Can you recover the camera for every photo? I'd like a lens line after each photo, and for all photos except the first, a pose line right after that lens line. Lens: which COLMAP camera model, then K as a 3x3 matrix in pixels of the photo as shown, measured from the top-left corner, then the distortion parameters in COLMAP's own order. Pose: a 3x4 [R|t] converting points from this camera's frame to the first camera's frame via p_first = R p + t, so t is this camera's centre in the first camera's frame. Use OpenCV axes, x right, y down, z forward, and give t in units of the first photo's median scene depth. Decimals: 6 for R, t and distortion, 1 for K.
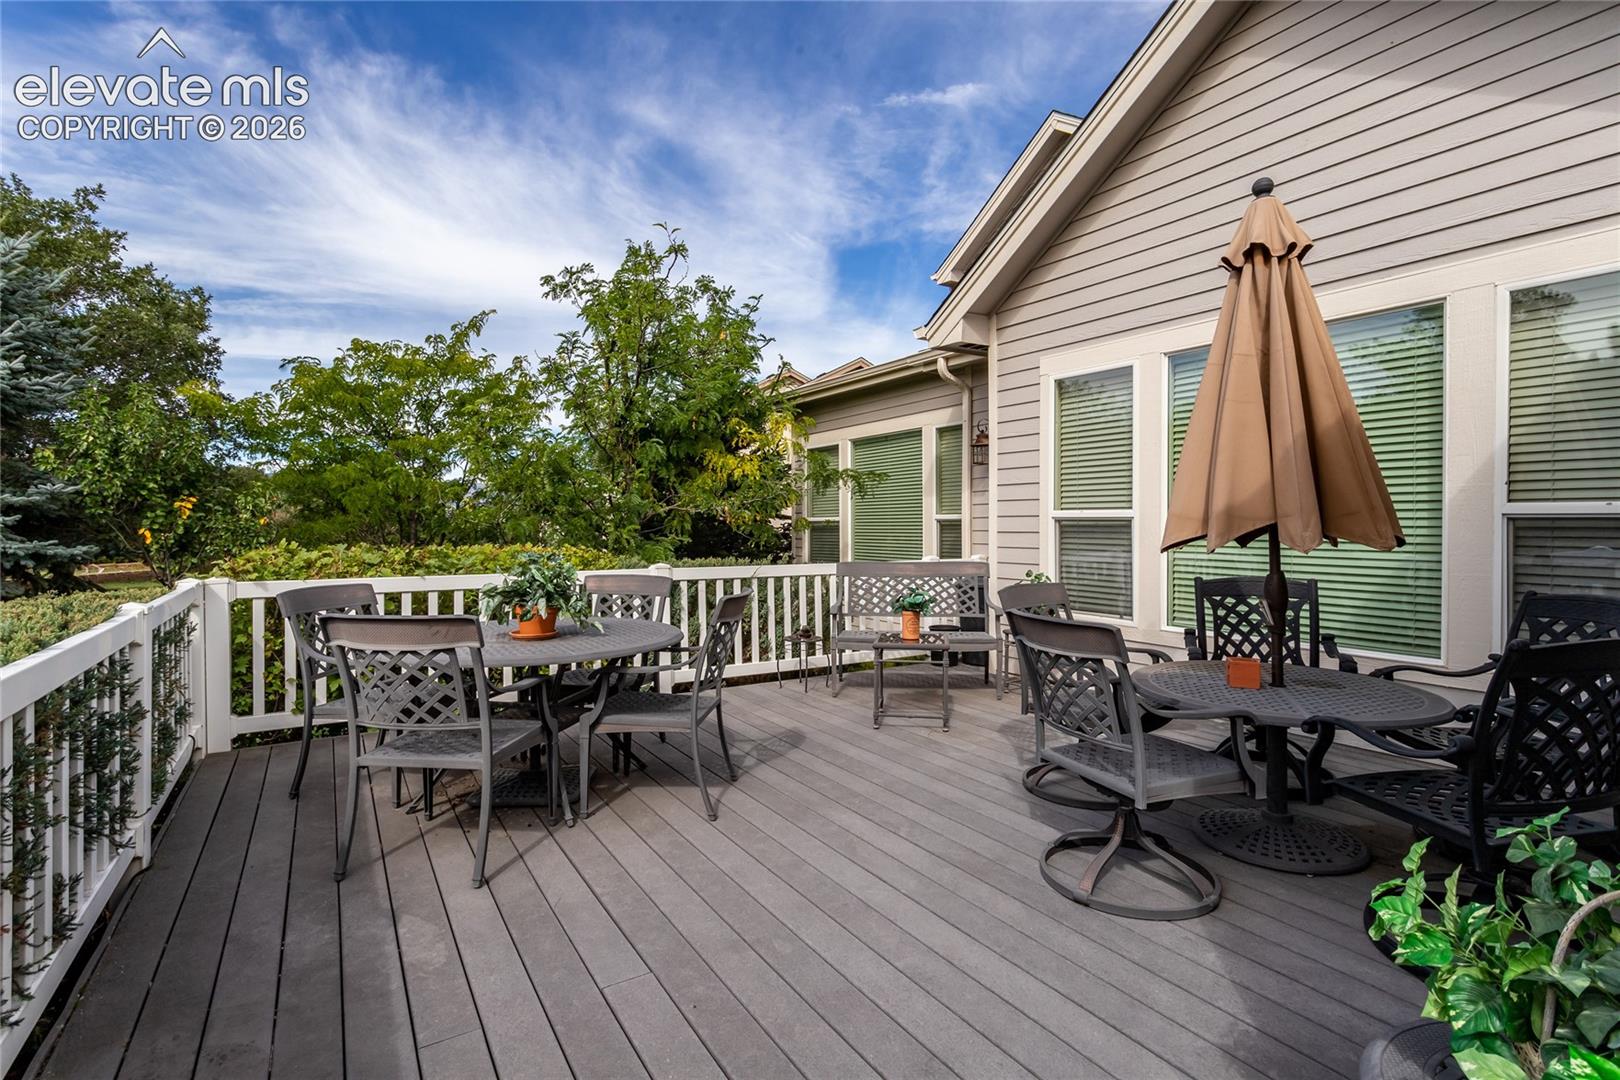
lens RADIAL K [[787.8, 0, 813.4], [0, 787.8, 538.8], [0, 0, 1]] dist [-0.039957, 0.015868]
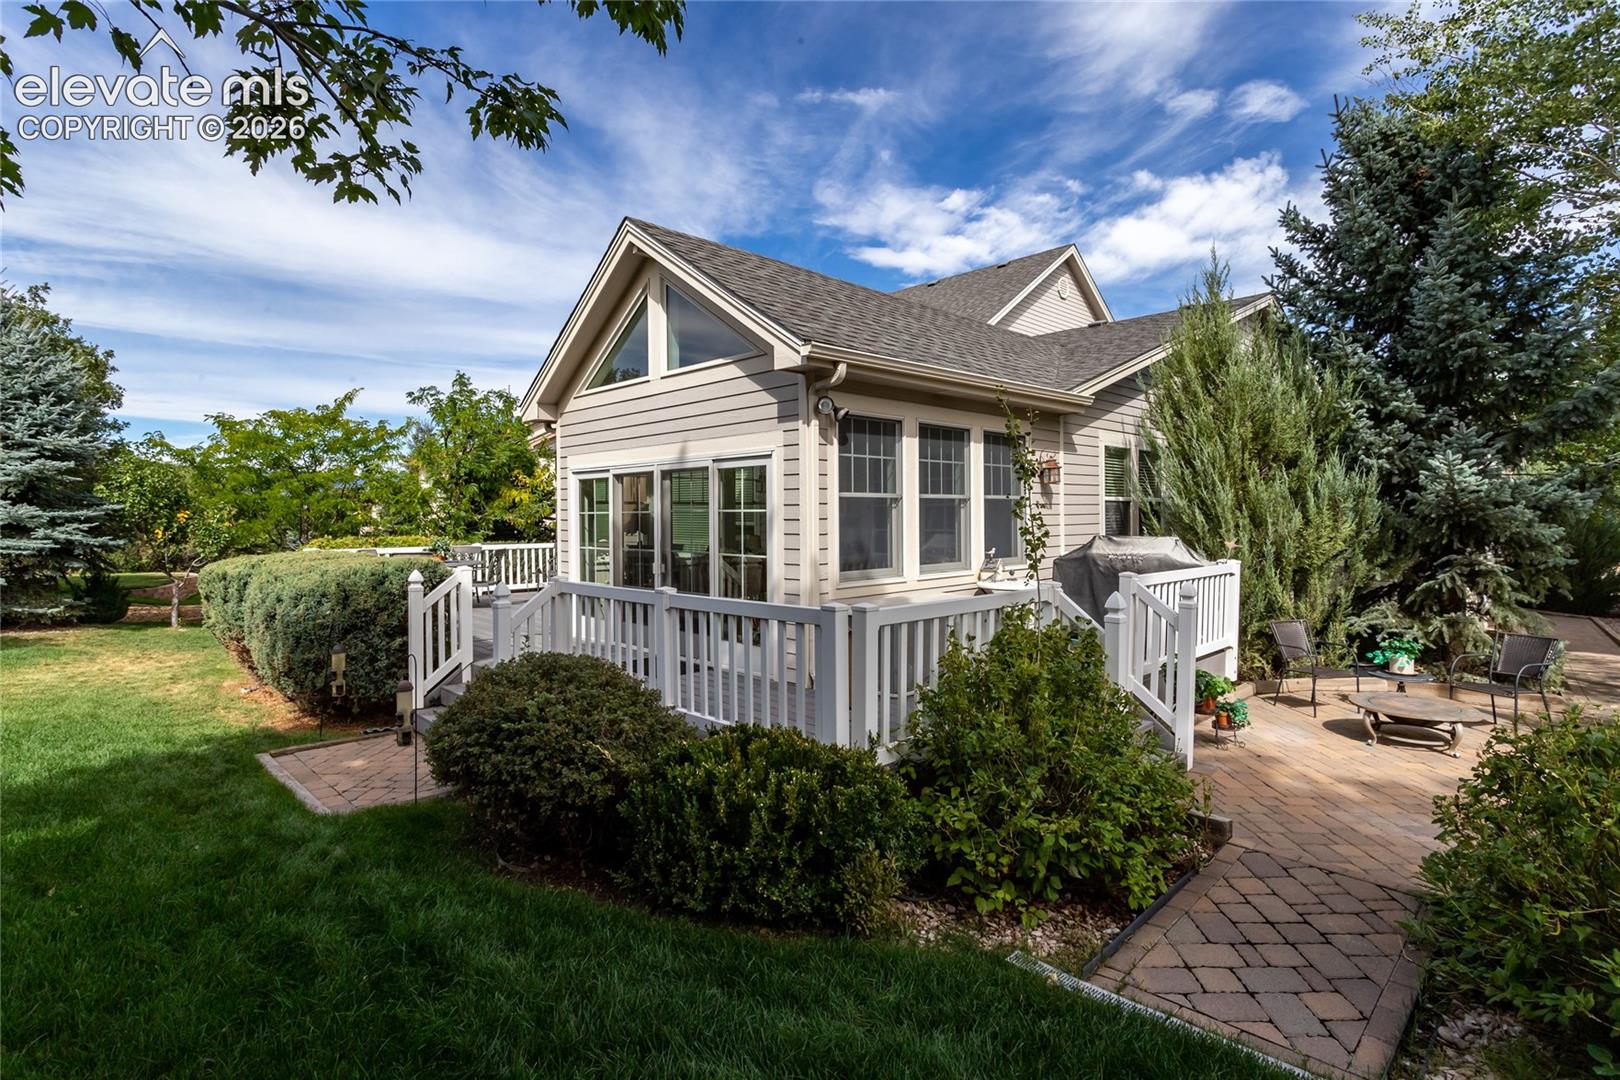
lens RADIAL K [[787.8, 0, 820.7], [0, 787.8, 531.9], [0, 0, 1]] dist [-0.039957, 0.015868]
pose [[0.973887, -0.008052, 0.226889, 0.194288], [0.006825, 0.999958, 0.006191, -0.008425], [-0.226930, -0.004481, 0.973901, -1.061902]]
